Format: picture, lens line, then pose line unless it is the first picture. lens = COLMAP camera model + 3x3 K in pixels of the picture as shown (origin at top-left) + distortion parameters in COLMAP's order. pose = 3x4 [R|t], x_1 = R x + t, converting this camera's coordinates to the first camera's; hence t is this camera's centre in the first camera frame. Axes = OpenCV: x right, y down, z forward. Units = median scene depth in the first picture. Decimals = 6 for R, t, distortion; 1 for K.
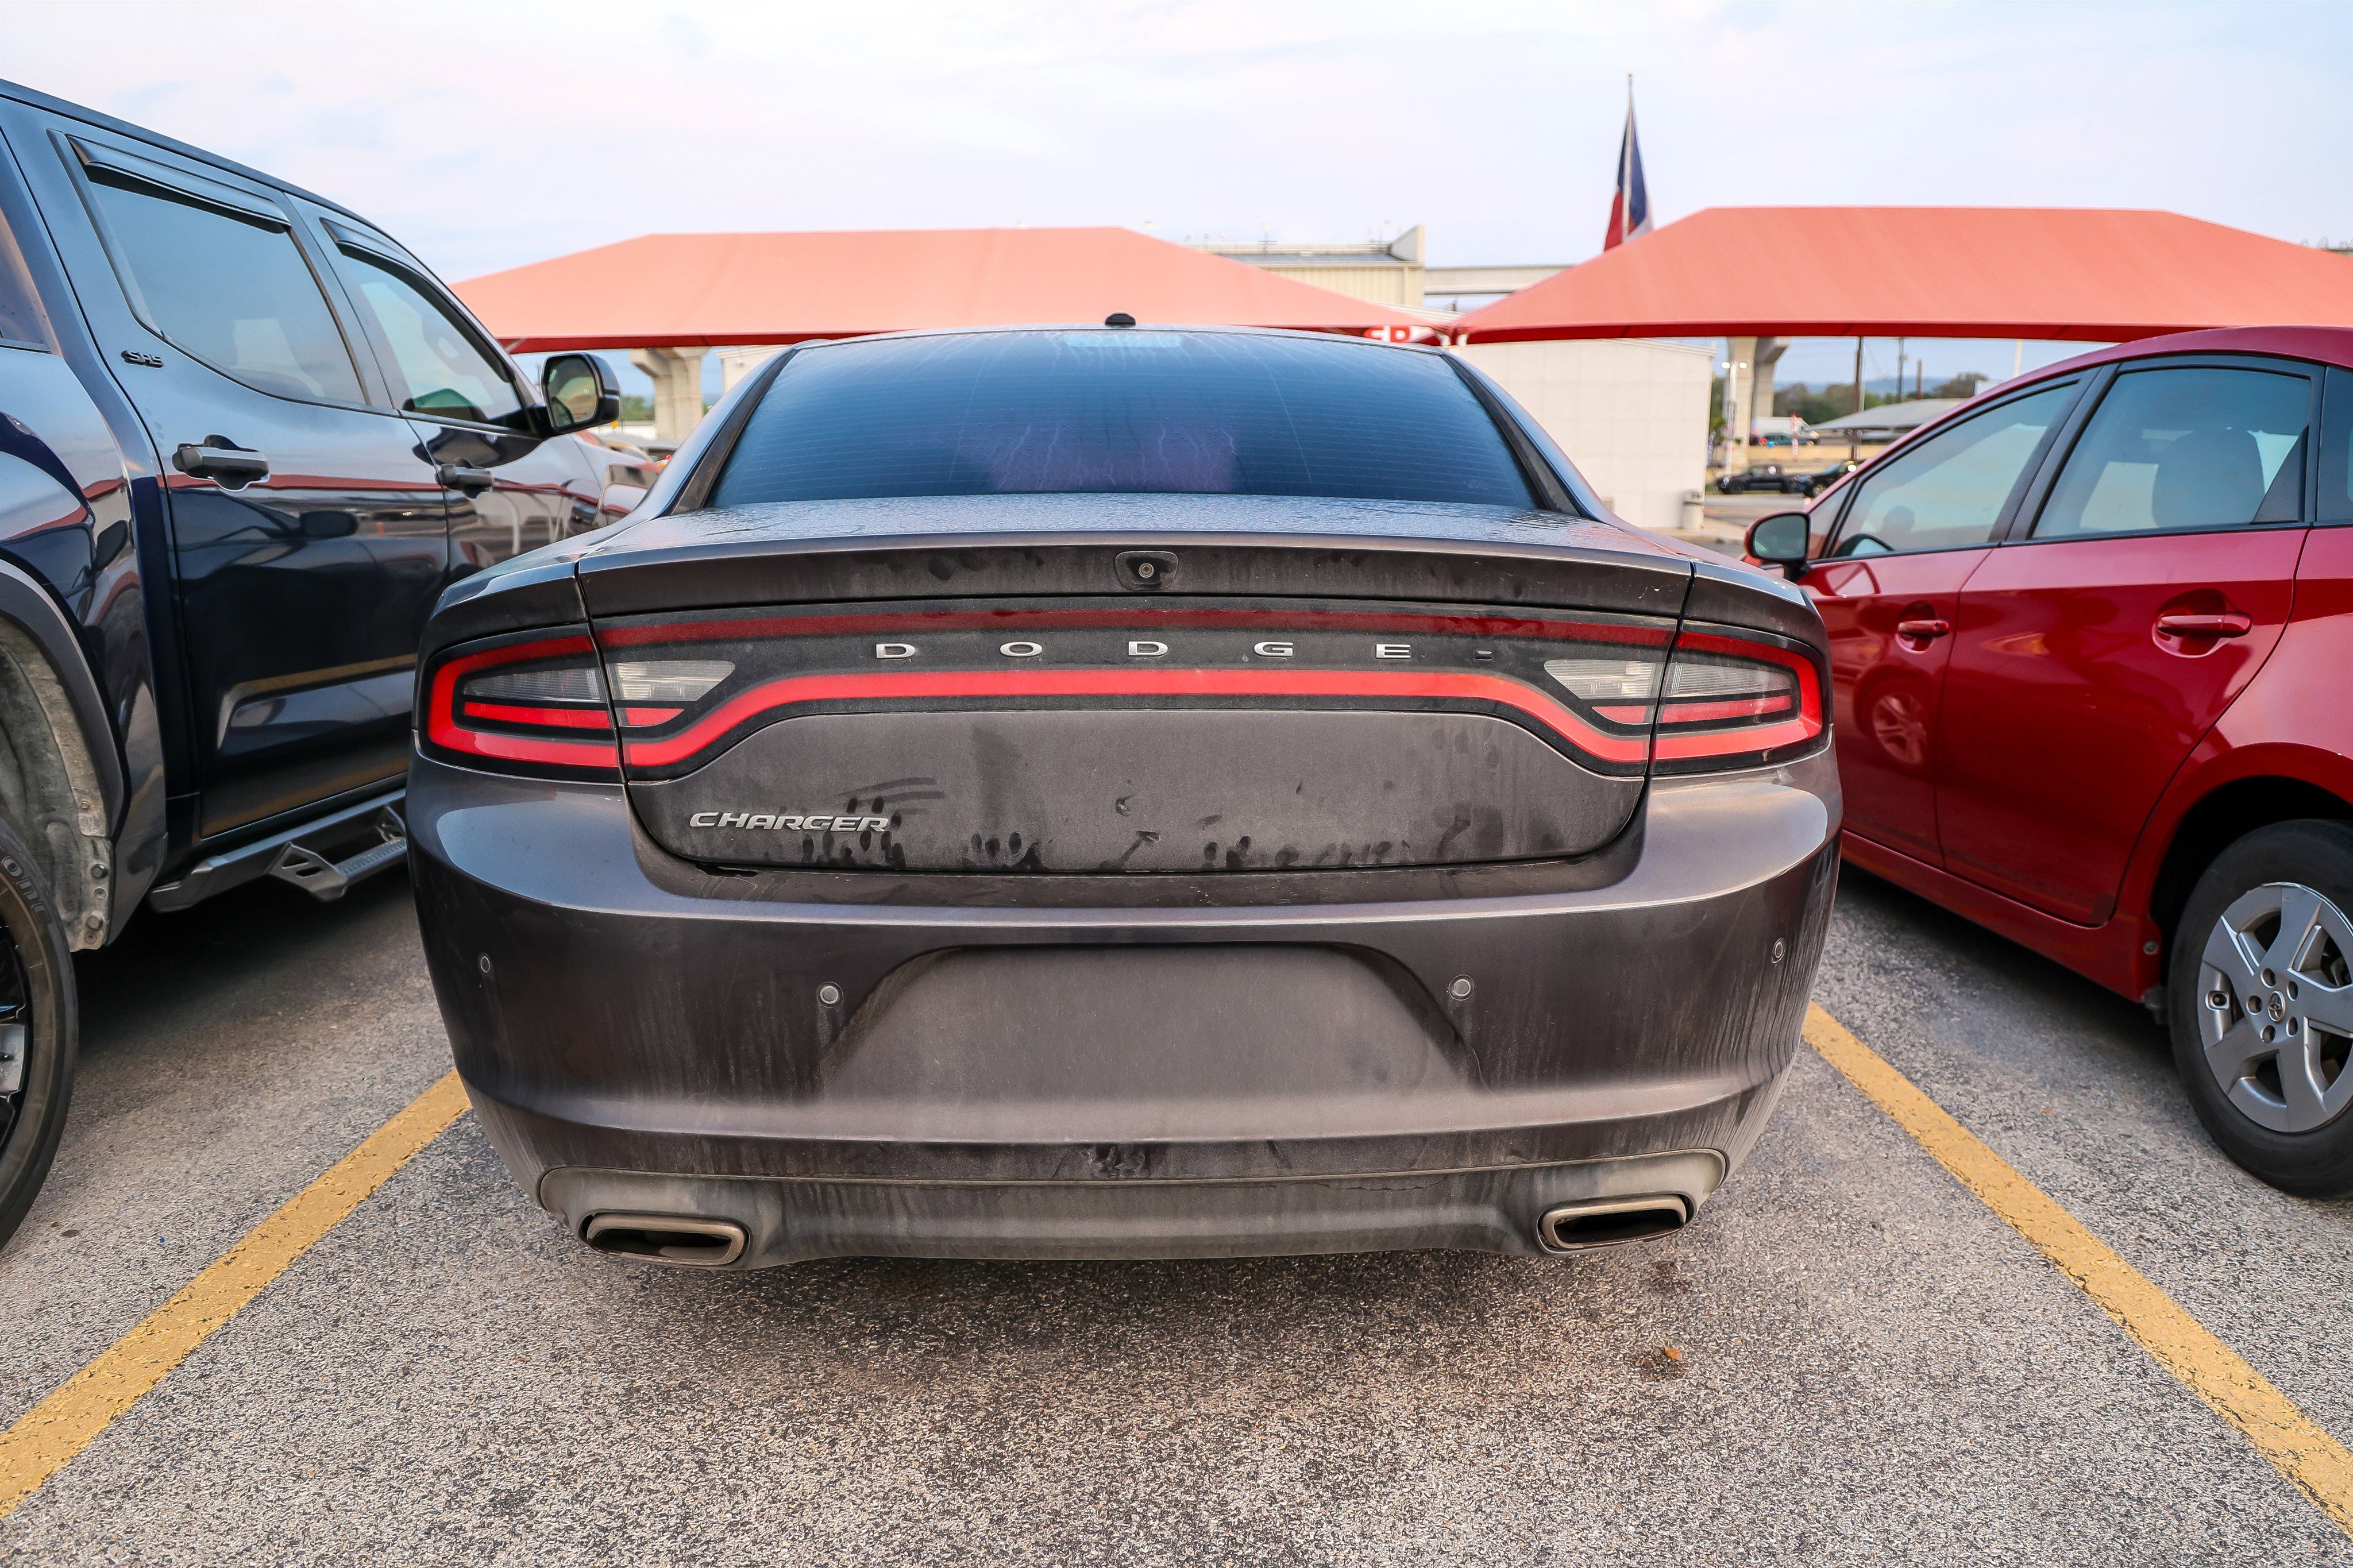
lens RADIAL K [[1599.3, 0, 1184.9], [0, 1599.3, 793.2], [0, 0, 1]] dist [-0.084116, 0.050227]
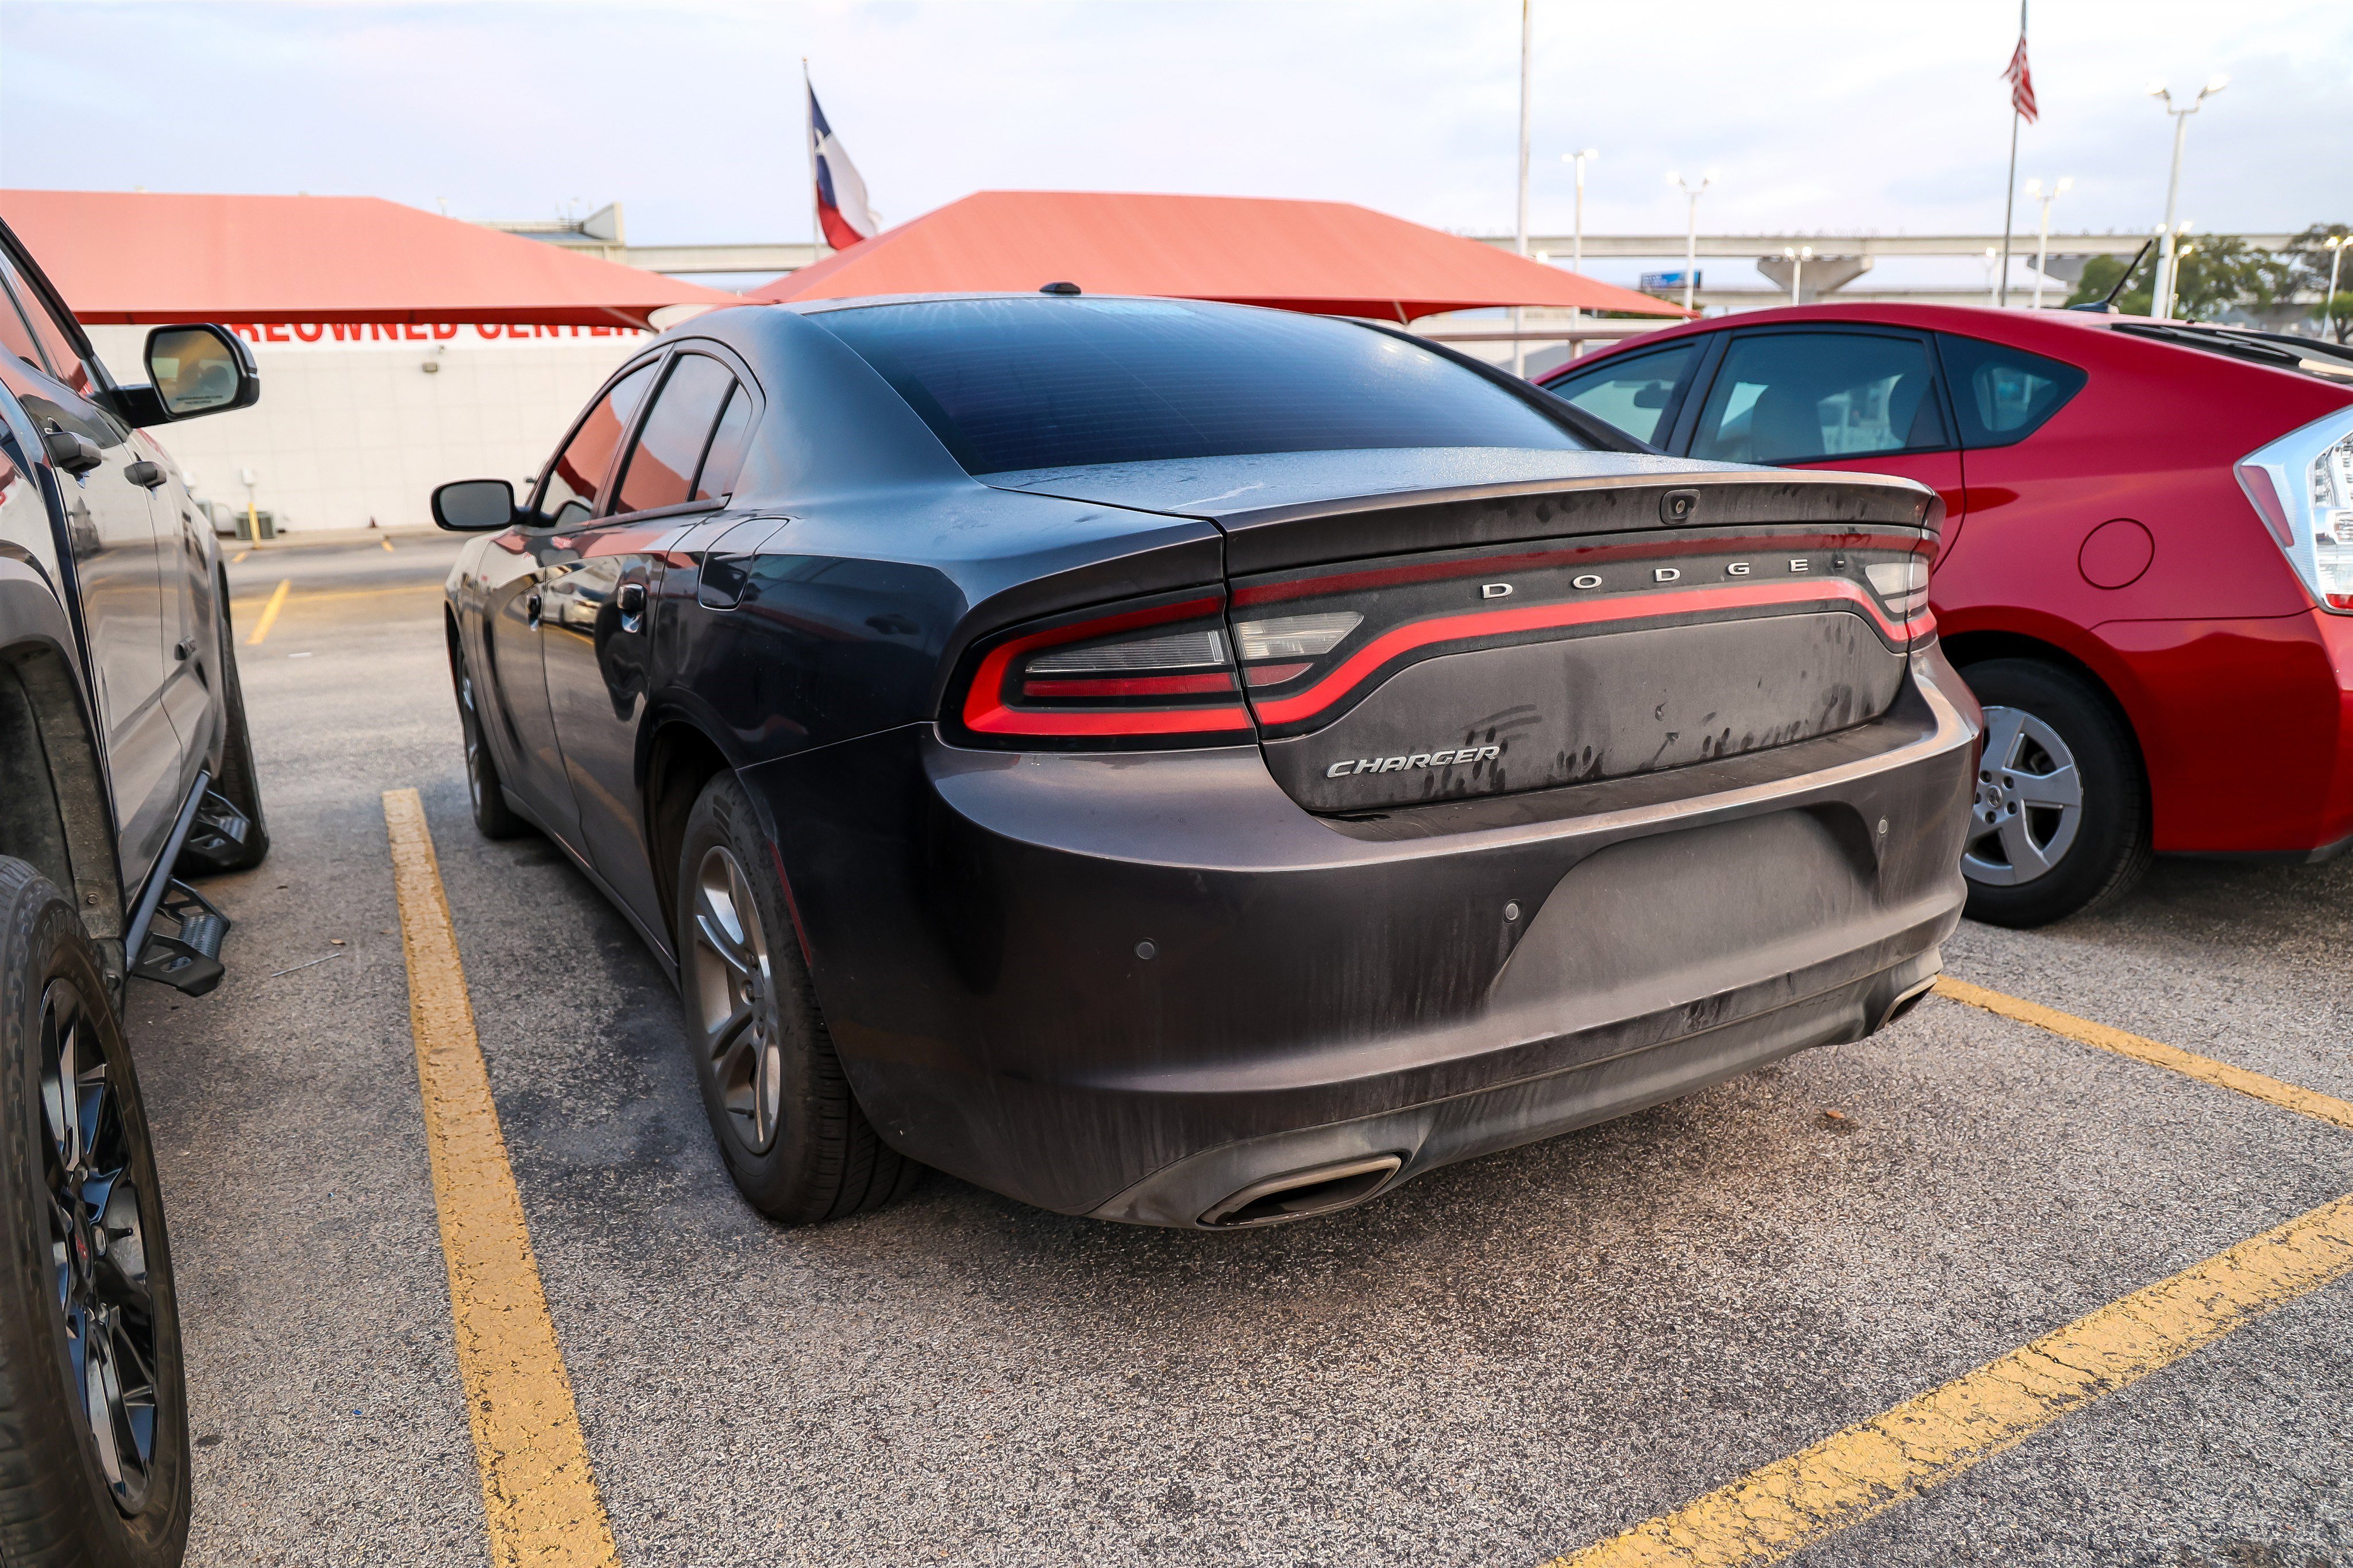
lens RADIAL K [[1599.3, 0, 1184.9], [0, 1599.3, 793.2], [0, 0, 1]] dist [-0.084116, 0.050227]
pose [[0.882527, -0.127197, 0.452733, -0.862103], [0.116611, 0.991849, 0.051350, -0.032637], [-0.455574, 0.007476, 0.890166, 0.135262]]
